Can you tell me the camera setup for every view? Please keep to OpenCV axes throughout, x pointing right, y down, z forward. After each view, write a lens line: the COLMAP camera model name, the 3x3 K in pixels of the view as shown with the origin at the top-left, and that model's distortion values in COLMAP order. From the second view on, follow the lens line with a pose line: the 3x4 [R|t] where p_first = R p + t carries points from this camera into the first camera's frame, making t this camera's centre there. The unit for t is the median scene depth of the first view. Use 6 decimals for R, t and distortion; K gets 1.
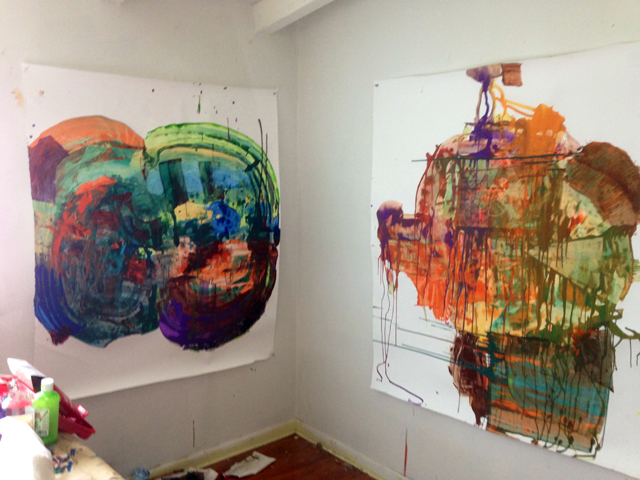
lens RADIAL K [[612.3, 0, 320.2], [0, 612.3, 239.4], [0, 0, 1]] dist [0.160461, 0.000000]
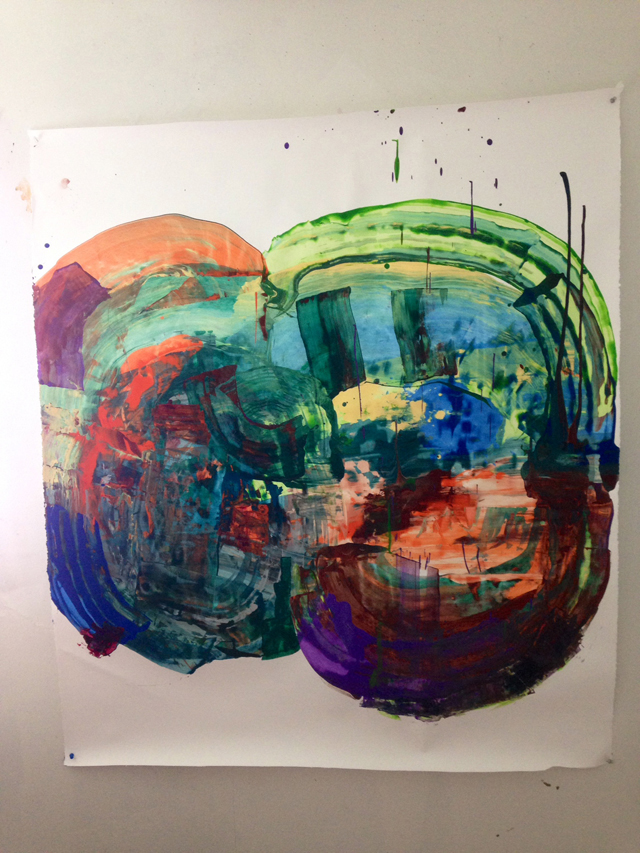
lens RADIAL K [[816.1, 0, 319.1], [0, 816.1, 429.3], [0, 0, 1]] dist [0.160461, 0.000000]
pose [[0.739835, 0.023455, -0.672380, 0.169612], [-0.026151, 0.999639, 0.006097, -0.029928], [0.672280, 0.013072, 0.740181, 0.546139]]
